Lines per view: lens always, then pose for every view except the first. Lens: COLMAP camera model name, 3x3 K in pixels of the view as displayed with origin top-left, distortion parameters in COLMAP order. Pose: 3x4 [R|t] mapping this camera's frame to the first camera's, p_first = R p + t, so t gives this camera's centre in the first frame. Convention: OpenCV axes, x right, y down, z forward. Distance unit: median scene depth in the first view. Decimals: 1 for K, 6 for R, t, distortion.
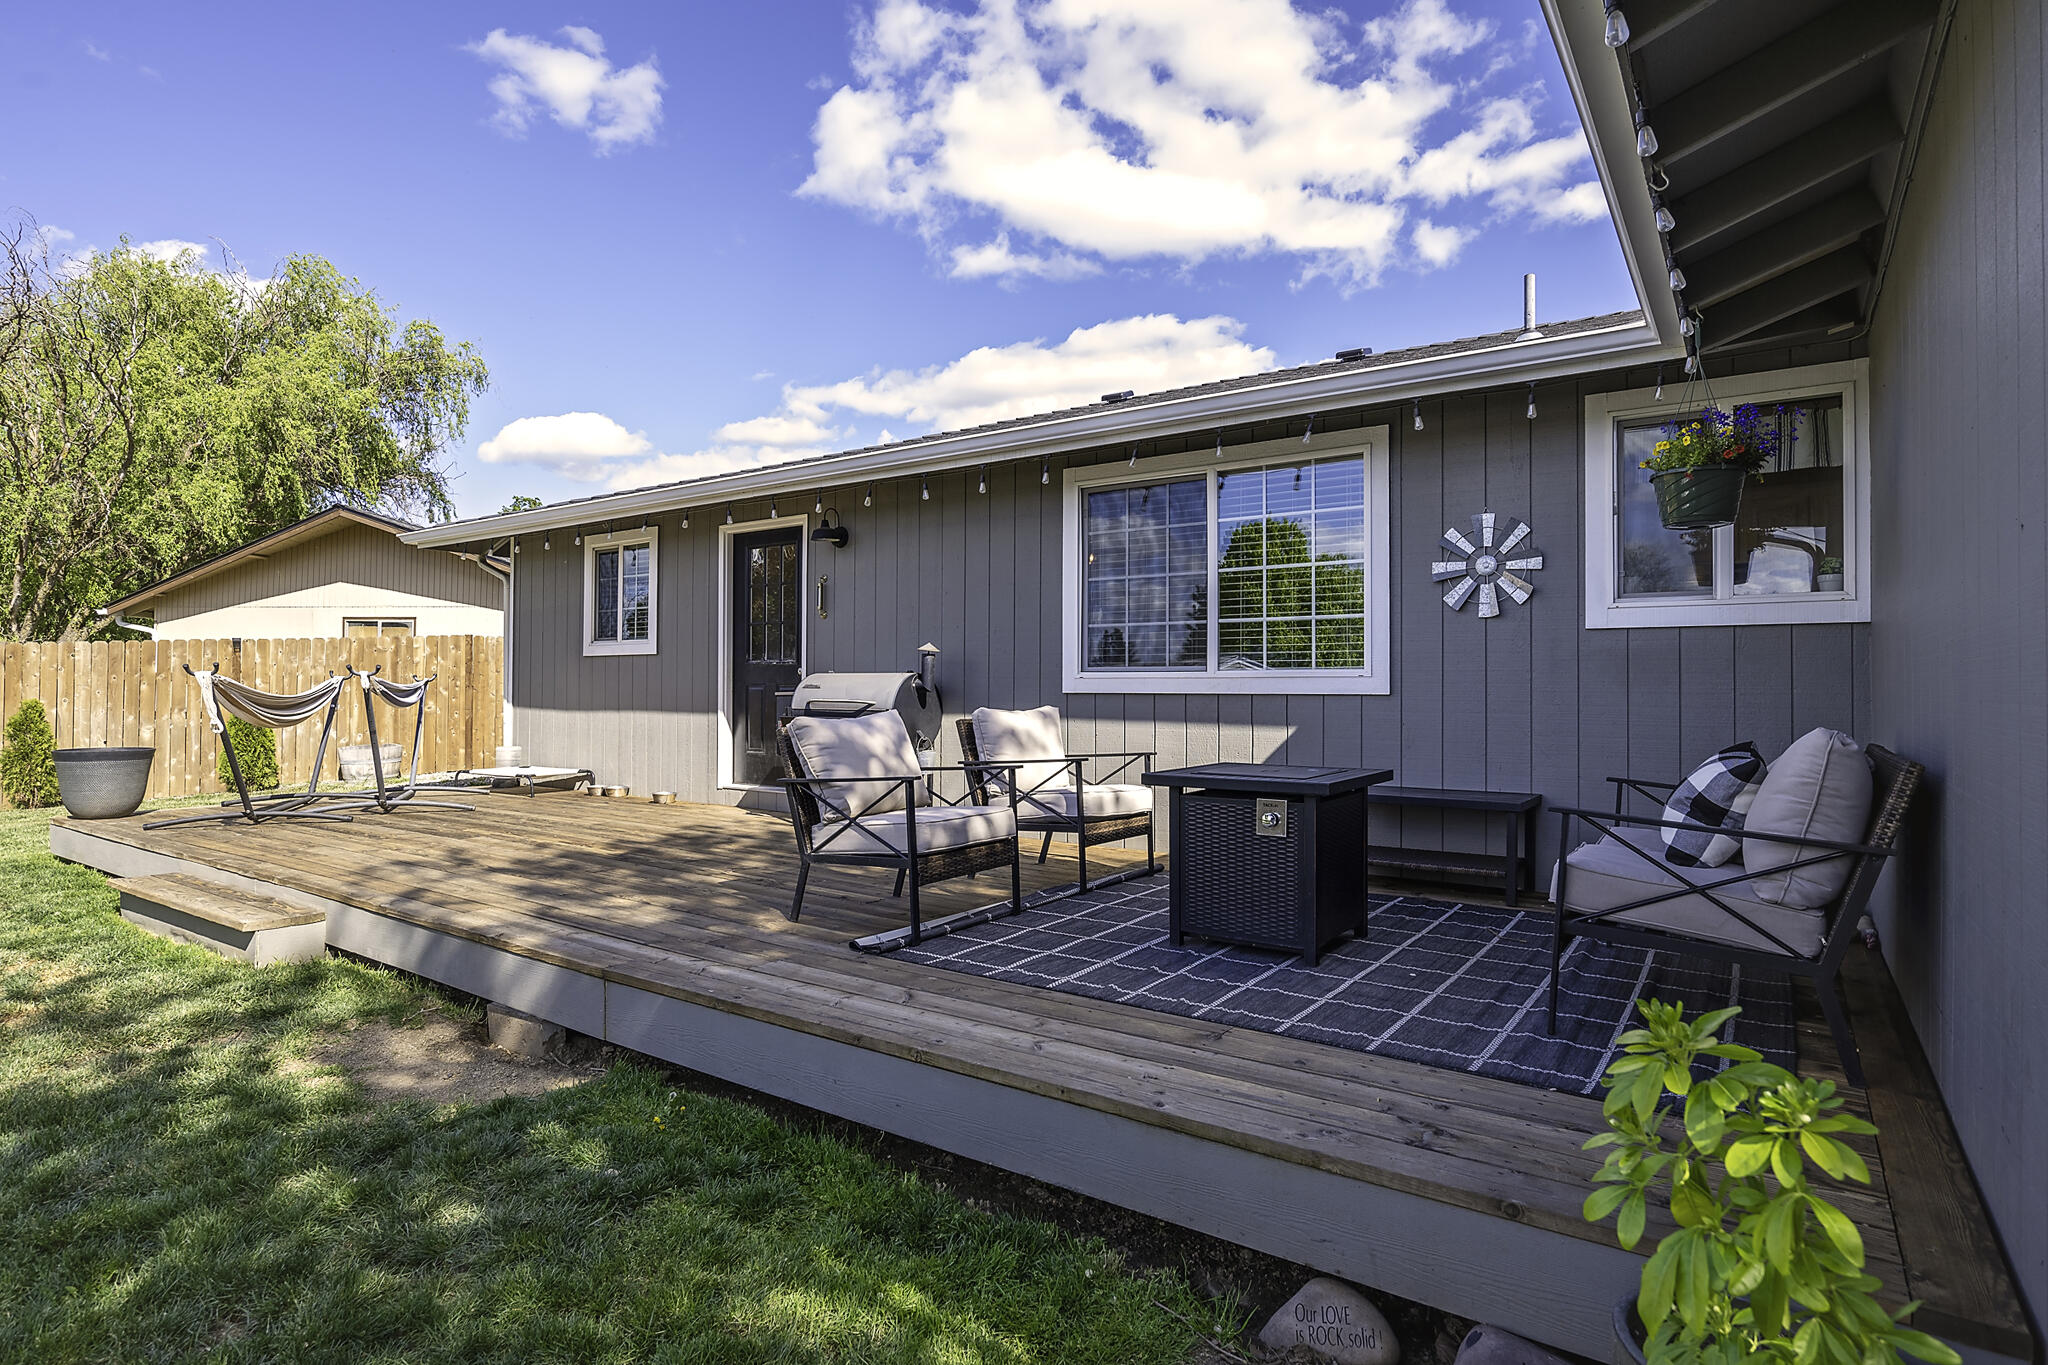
lens RADIAL K [[1051.4, 0, 1024.0], [0, 1051.4, 682.5], [0, 0, 1]] dist [-0.002315, 0.001063]
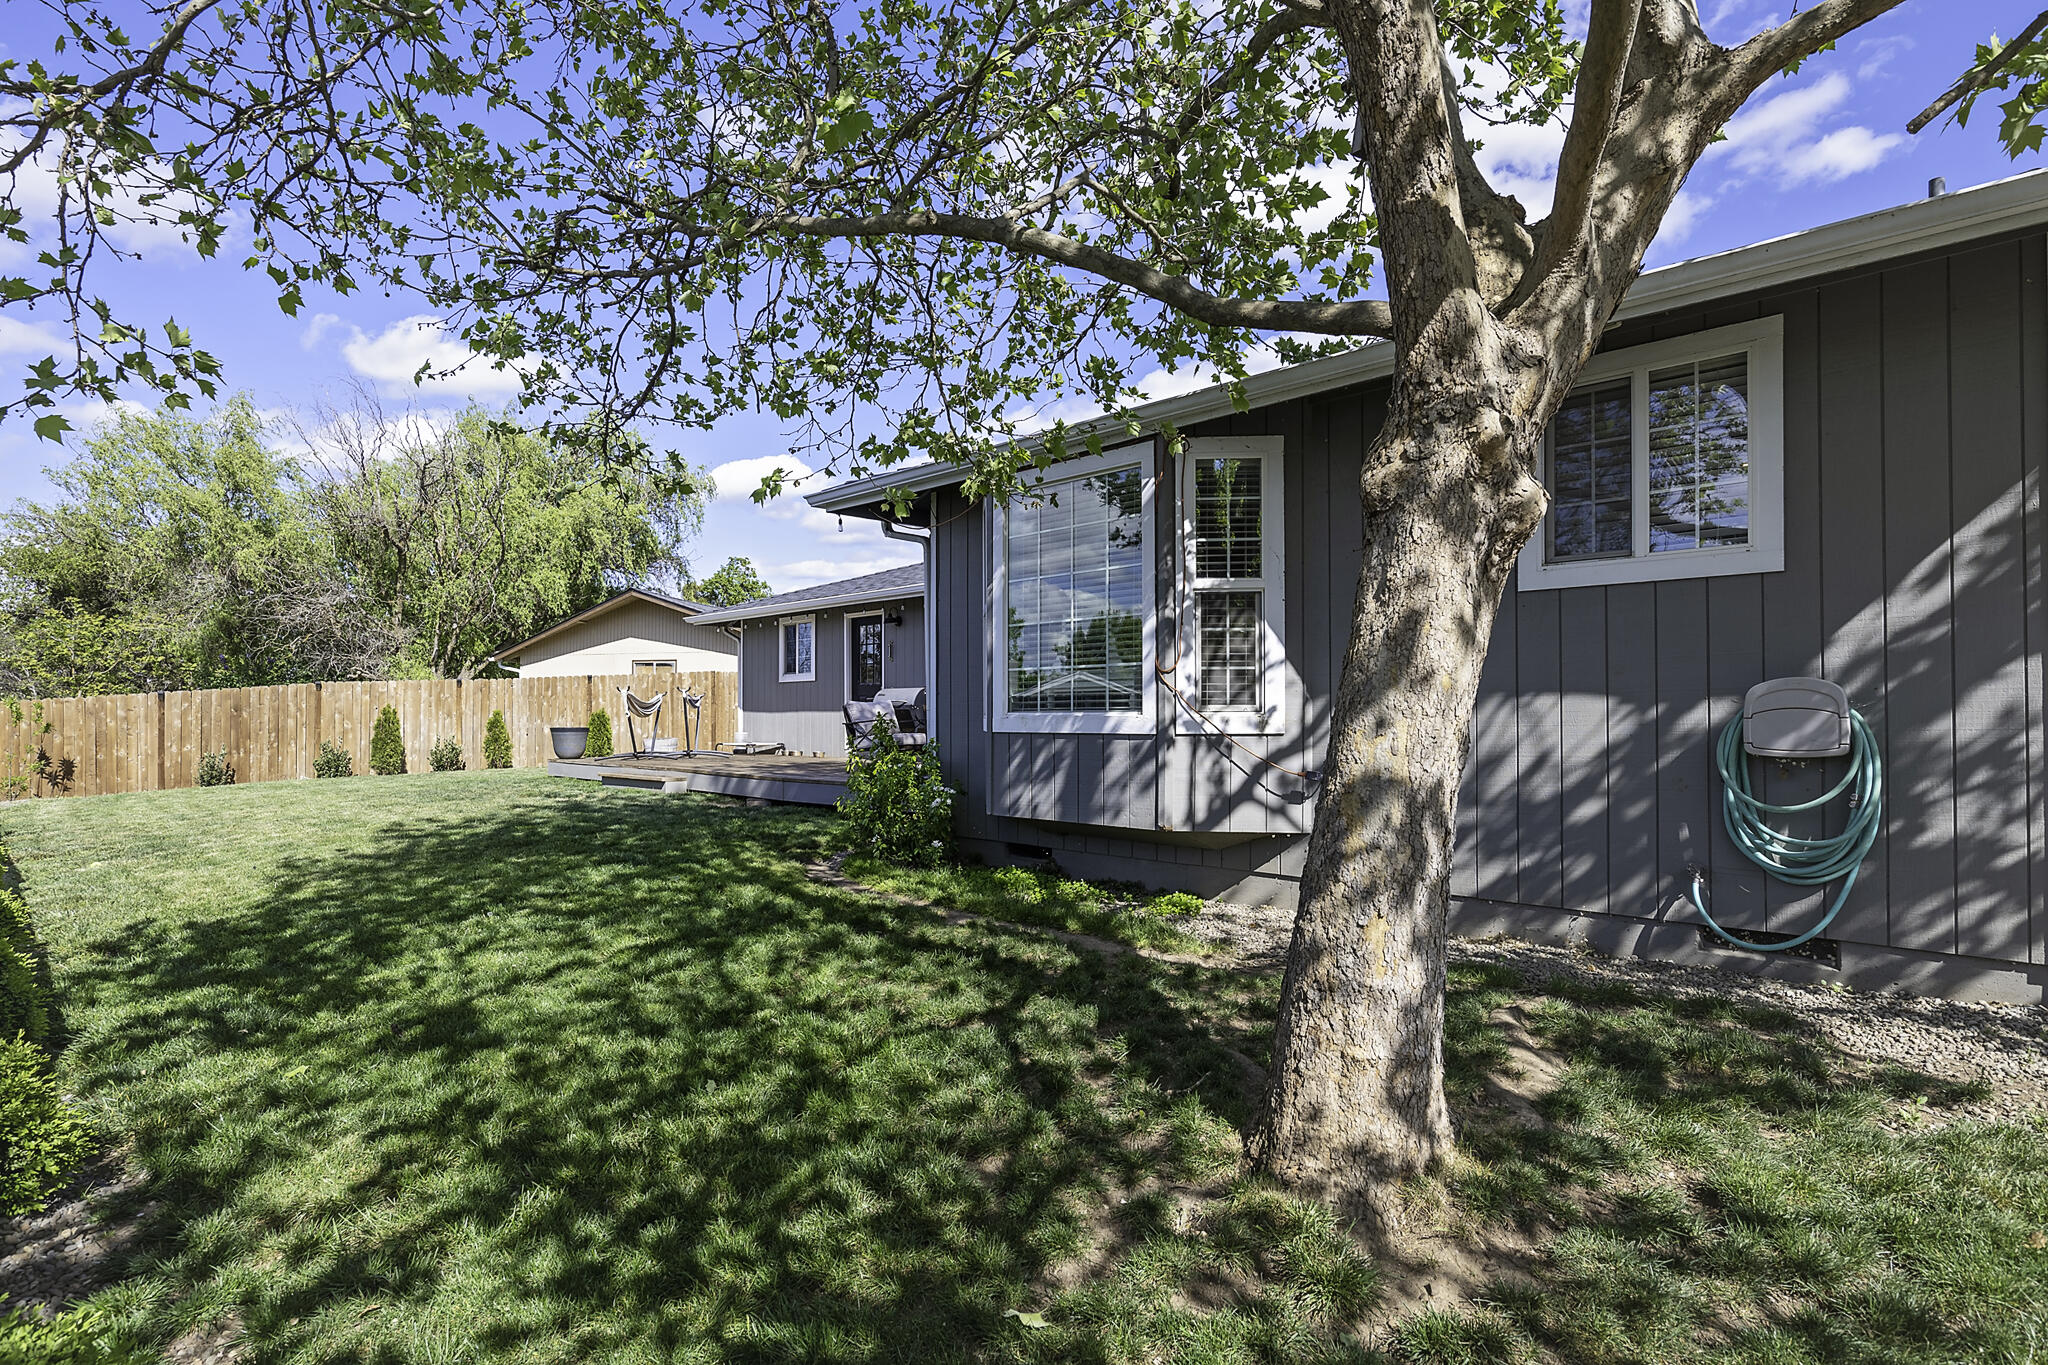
lens RADIAL K [[1098.0, 0, 1004.3], [0, 1098.0, 680.4], [0, 0, 1]] dist [-0.000486, 0.001016]
pose [[0.980534, -0.015707, -0.195718, 0.191567], [0.010930, 0.999616, -0.025464, 0.013886], [0.196042, 0.022829, 0.980330, -0.451278]]
